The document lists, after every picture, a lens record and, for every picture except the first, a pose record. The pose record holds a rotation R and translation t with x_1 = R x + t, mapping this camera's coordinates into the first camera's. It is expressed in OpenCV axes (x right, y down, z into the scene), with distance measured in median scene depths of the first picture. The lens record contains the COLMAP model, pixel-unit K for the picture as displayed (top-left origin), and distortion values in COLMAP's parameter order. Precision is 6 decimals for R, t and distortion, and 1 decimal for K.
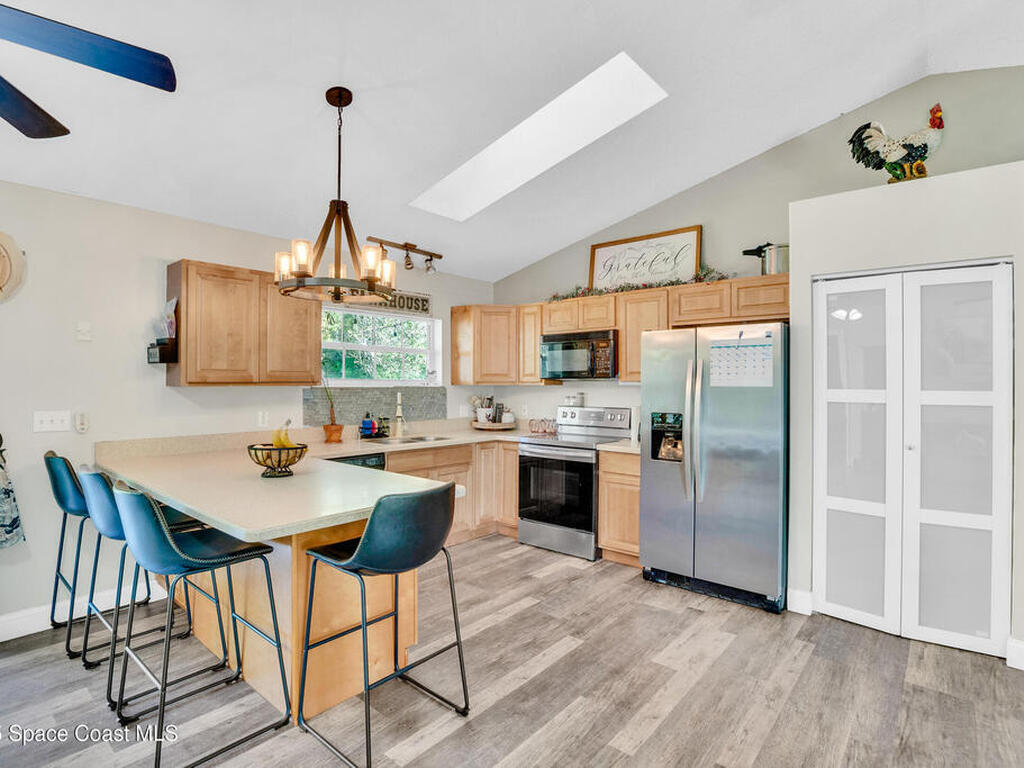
lens RADIAL K [[529.2, 0, 519.5], [0, 529.2, 384.0], [0, 0, 1]] dist [-0.044186, 0.012461]
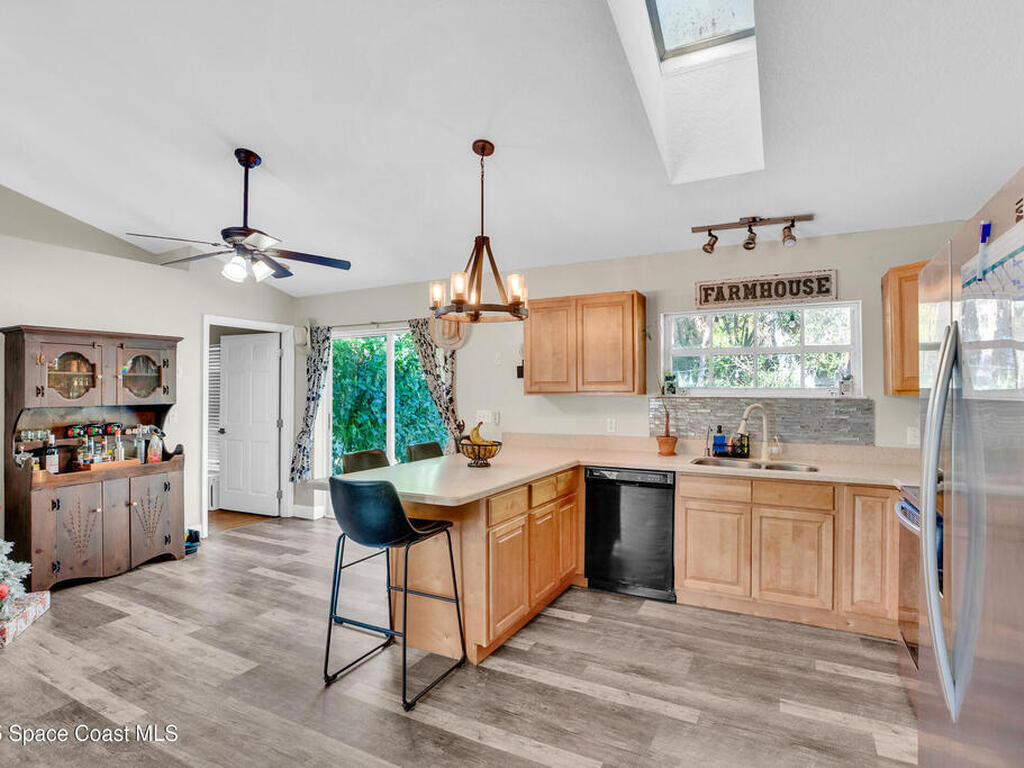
lens RADIAL K [[529.2, 0, 518.2], [0, 529.2, 382.6], [0, 0, 1]] dist [-0.044186, 0.012461]
pose [[0.219077, -0.019773, -0.975507, 0.483469], [-0.003429, 0.999773, -0.021035, 0.001443], [0.975702, 0.007954, 0.218959, 0.489119]]
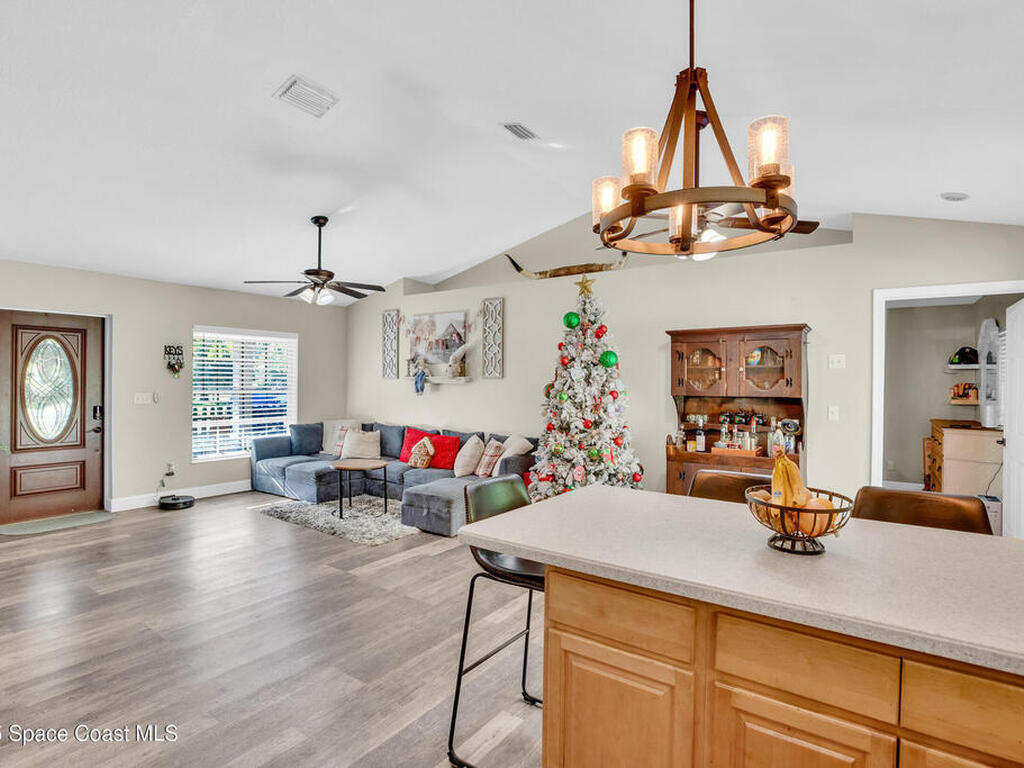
lens RADIAL K [[529.2, 0, 518.5], [0, 529.2, 380.8], [0, 0, 1]] dist [-0.044186, 0.012461]
pose [[-0.995997, -0.013497, -0.088367, -0.063691], [-0.014082, 0.999883, 0.005999, -0.004806], [0.088276, 0.007219, -0.996070, 0.931090]]
